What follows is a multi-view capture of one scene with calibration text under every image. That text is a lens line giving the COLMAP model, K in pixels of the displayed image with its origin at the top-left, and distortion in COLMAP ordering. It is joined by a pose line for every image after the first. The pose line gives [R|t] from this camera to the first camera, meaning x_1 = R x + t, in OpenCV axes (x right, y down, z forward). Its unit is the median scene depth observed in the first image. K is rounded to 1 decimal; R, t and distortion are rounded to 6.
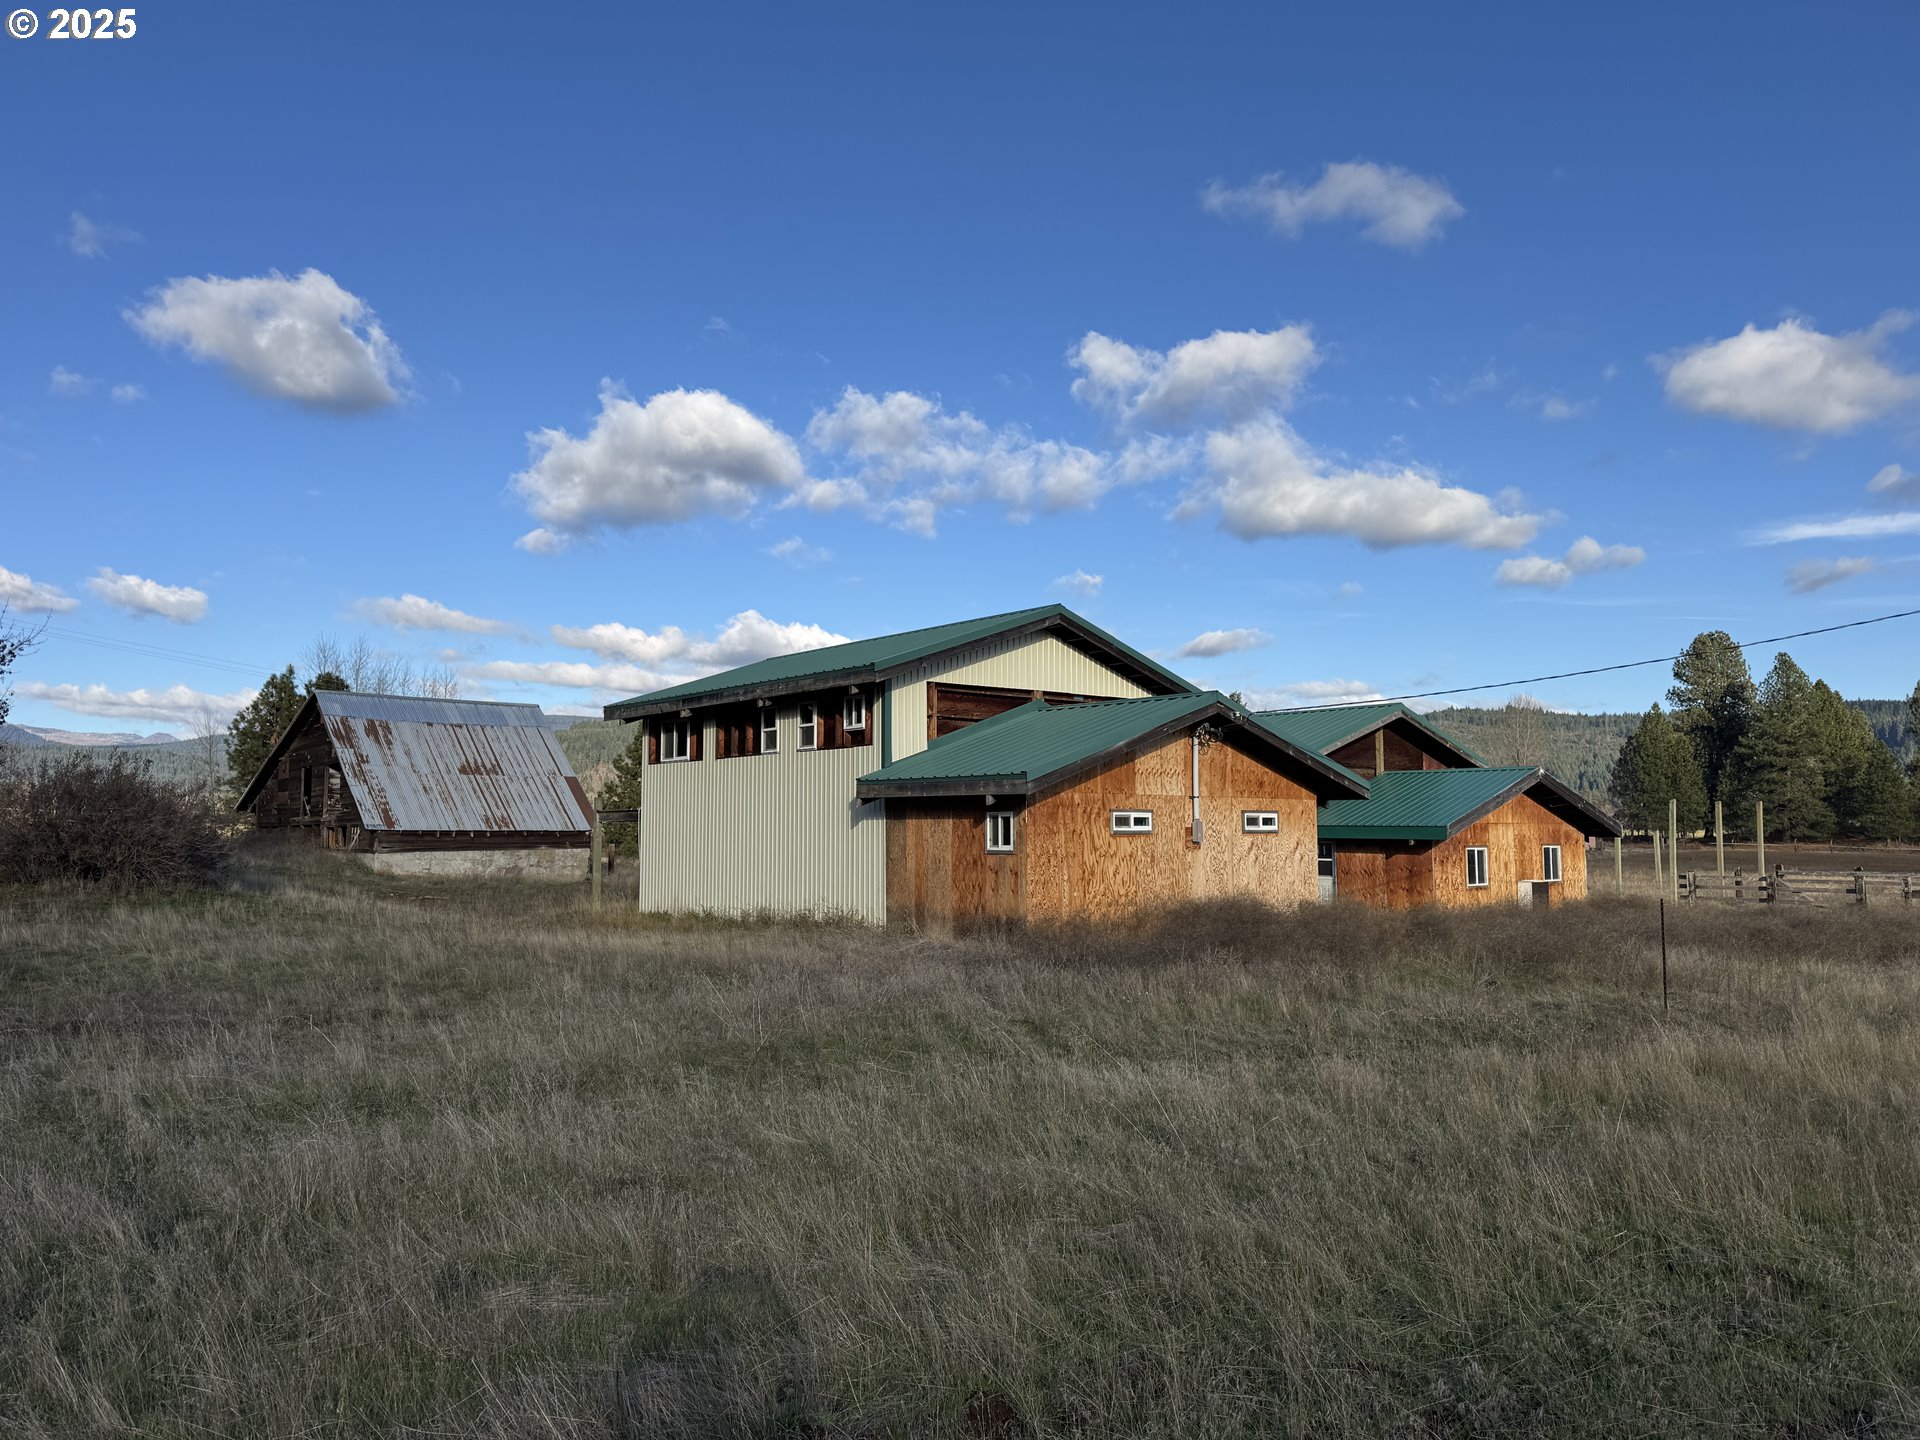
lens RADIAL K [[1385.2, 0, 964.5], [0, 1385.2, 707.9], [0, 0, 1]] dist [-0.012308, -0.004327]
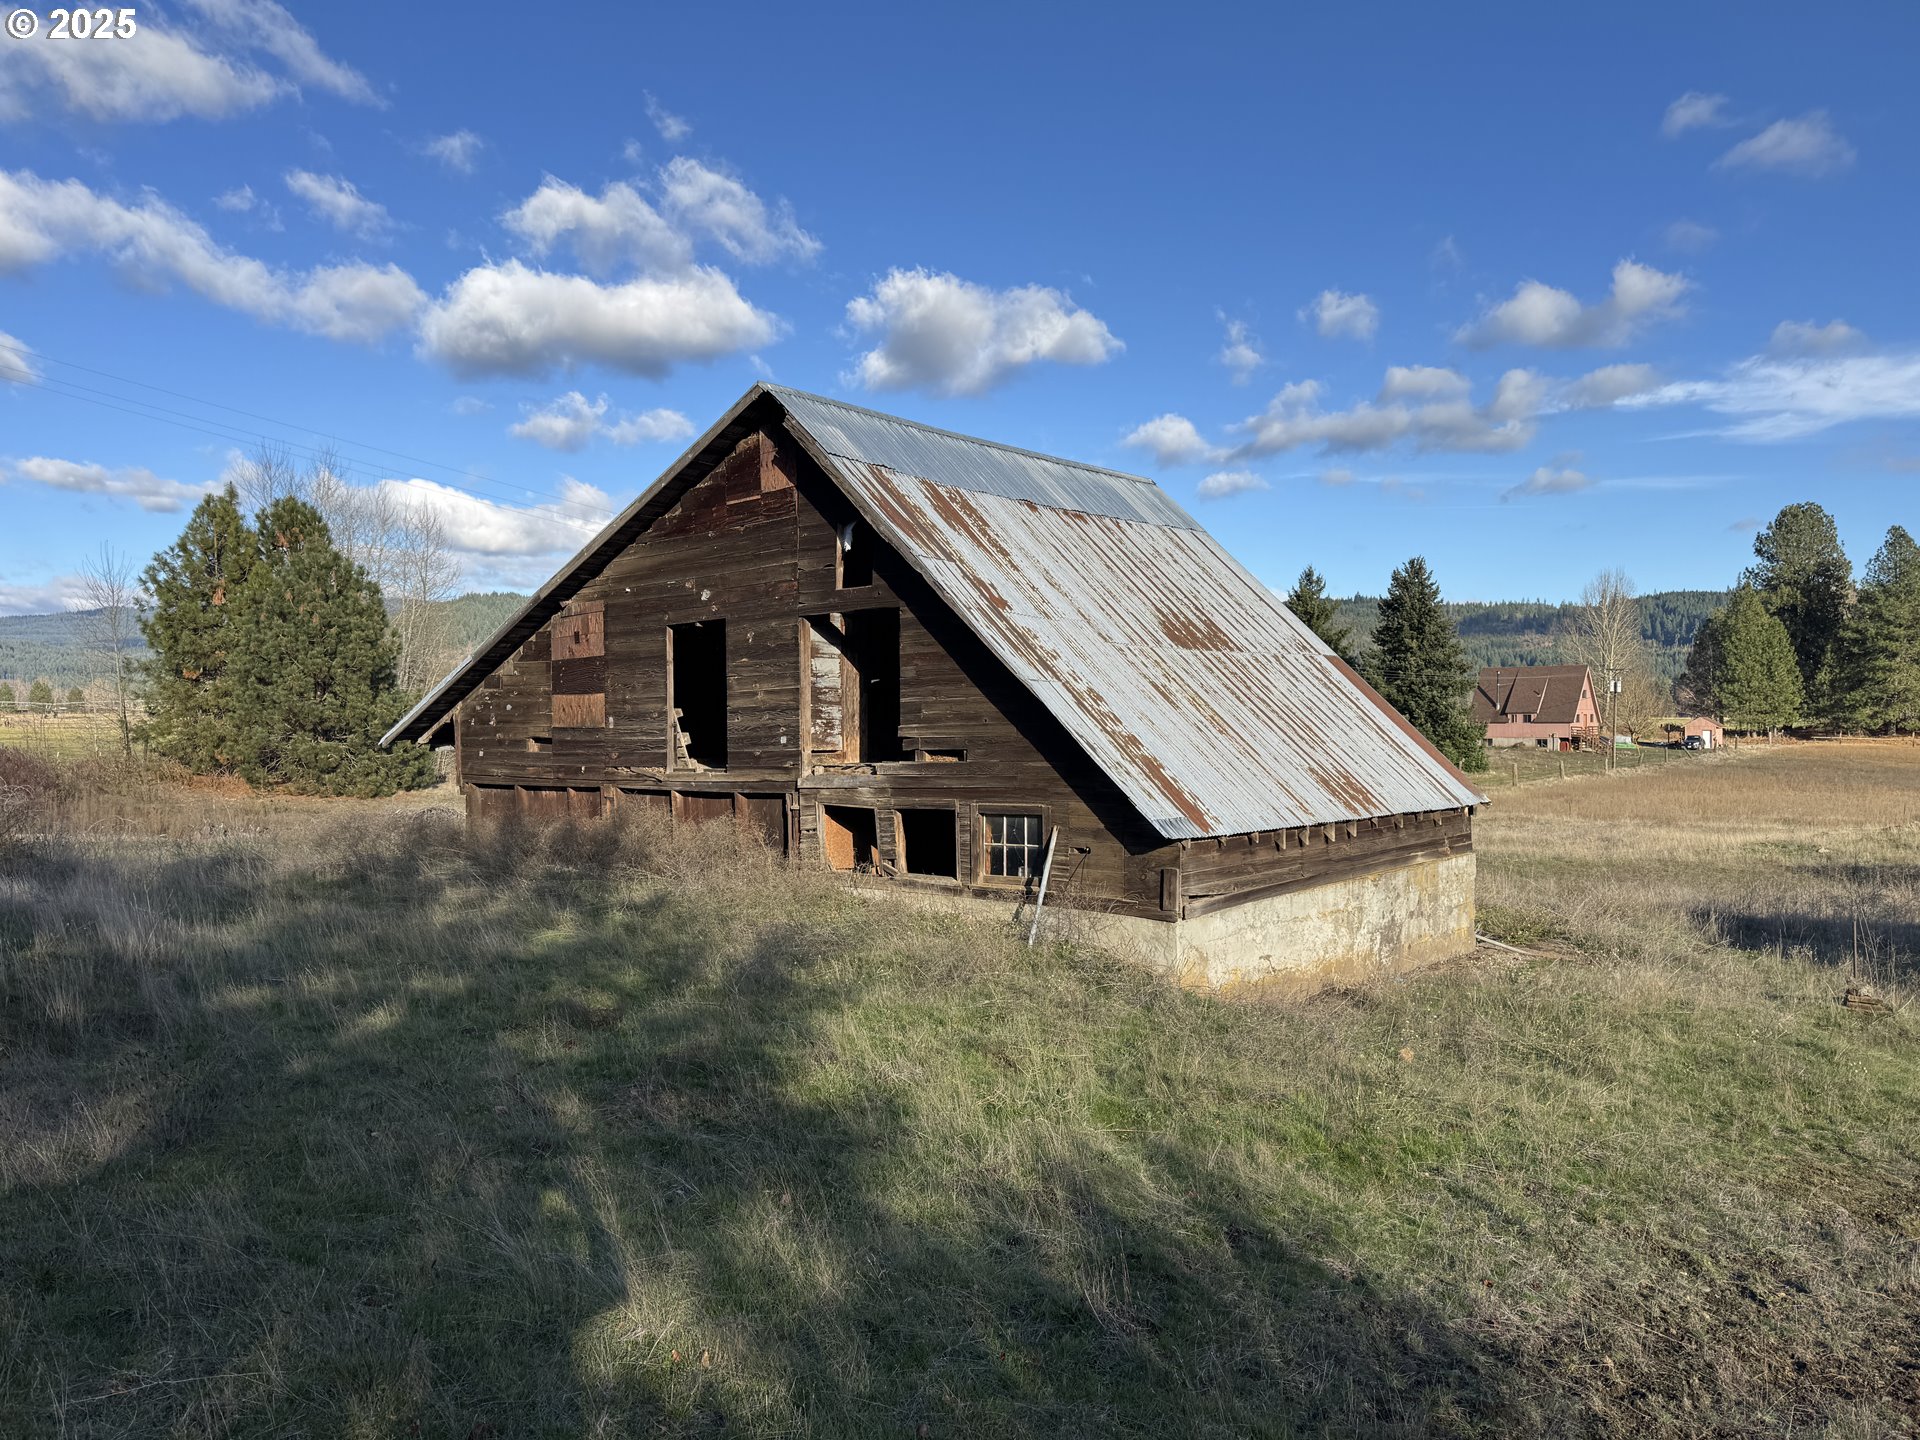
lens RADIAL K [[1385.2, 0, 964.5], [0, 1385.2, 707.9], [0, 0, 1]] dist [-0.012308, -0.004327]
pose [[0.993911, -0.001815, 0.110174, -0.225223], [-0.007282, 0.996597, 0.082106, 0.017627], [-0.109948, -0.082409, 0.990515, 0.328737]]
